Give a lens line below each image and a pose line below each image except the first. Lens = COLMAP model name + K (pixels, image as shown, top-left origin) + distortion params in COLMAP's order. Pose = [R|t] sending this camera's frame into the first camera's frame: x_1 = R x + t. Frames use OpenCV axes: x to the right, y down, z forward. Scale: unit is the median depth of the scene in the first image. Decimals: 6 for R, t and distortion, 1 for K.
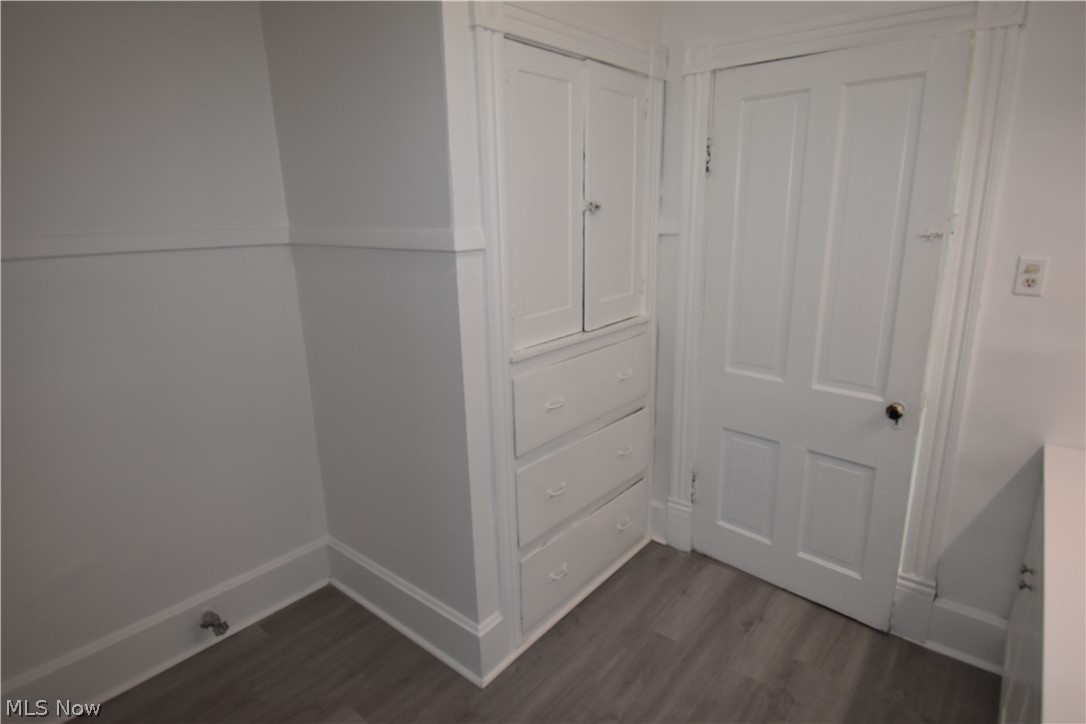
lens RADIAL K [[592.5, 0, 543.0], [0, 592.5, 362.0], [0, 0, 1]] dist [0.002030, -0.000238]
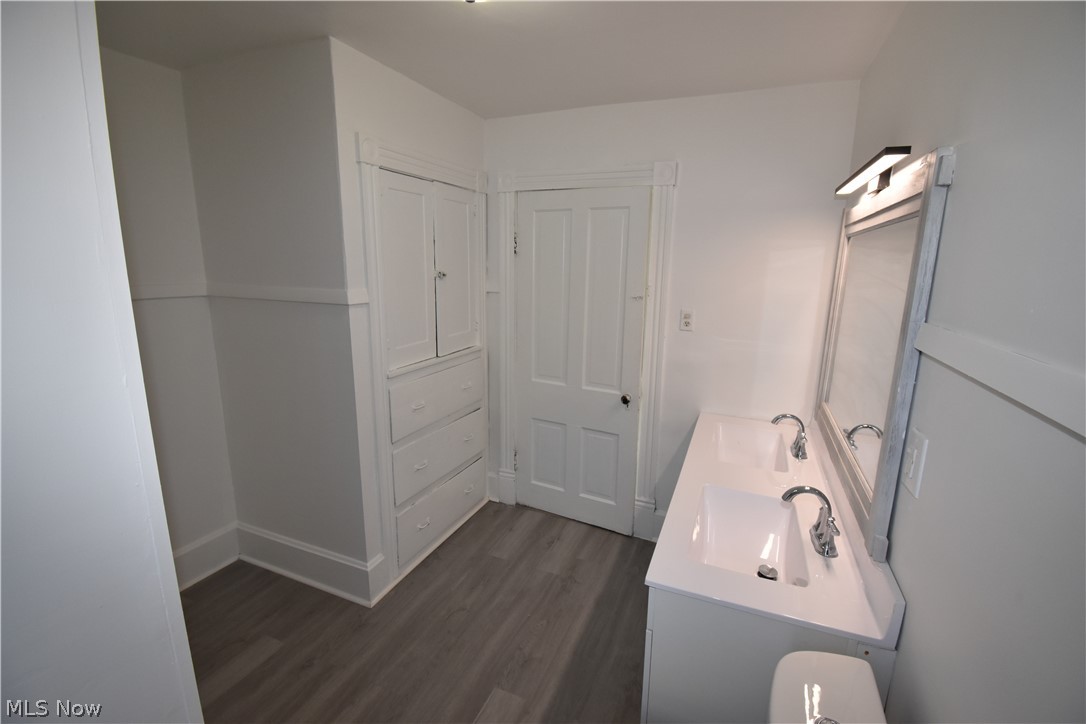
lens RADIAL K [[476.8, 0, 544.1], [0, 476.8, 355.2], [0, 0, 1]] dist [0.018067, -0.025095]
pose [[0.959072, -0.022186, 0.282291, -0.012775], [0.039960, 0.997553, -0.057365, 0.024863], [-0.280327, 0.066297, 0.957612, -0.234222]]
